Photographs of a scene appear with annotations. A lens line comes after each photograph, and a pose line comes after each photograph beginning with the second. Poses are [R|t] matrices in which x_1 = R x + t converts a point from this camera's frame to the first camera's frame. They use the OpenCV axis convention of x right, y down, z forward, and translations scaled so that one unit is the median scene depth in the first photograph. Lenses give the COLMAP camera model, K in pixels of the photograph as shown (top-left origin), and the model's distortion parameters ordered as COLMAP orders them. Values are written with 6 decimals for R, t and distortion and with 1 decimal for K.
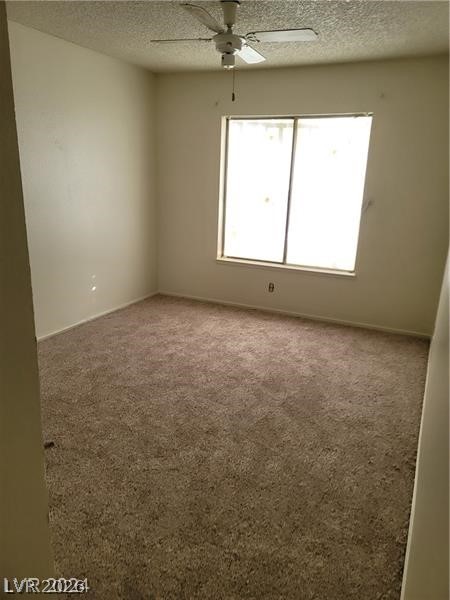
lens RADIAL K [[449.6, 0, 226.4], [0, 449.6, 294.6], [0, 0, 1]] dist [0.083273, -0.052773]
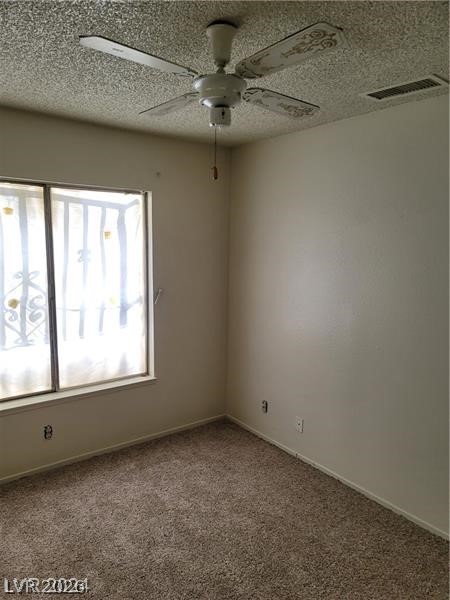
lens RADIAL K [[449.6, 0, 214.4], [0, 449.6, 305.2], [0, 0, 1]] dist [0.083273, -0.052773]
pose [[0.456309, -0.156789, 0.875899, -0.374928], [0.230234, 0.971637, 0.053983, -0.192845], [-0.859520, 0.177029, 0.479465, 0.487867]]
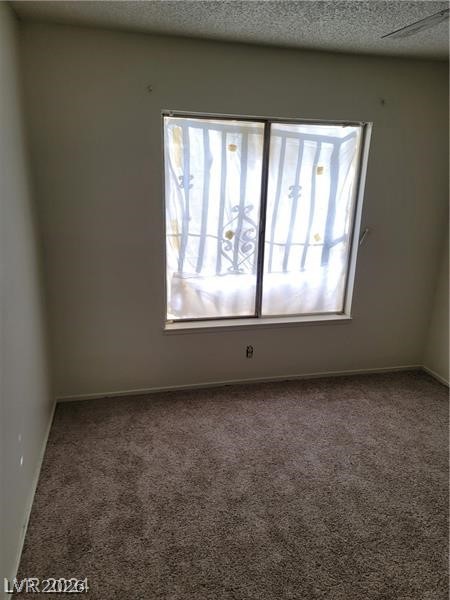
lens RADIAL K [[449.6, 0, 220.7], [0, 449.6, 303.8], [0, 0, 1]] dist [0.083273, -0.052773]
pose [[0.766743, -0.197027, 0.610971, -0.408371], [0.165720, 0.980227, 0.108133, -0.198740], [-0.620196, 0.018340, 0.784233, 0.495806]]
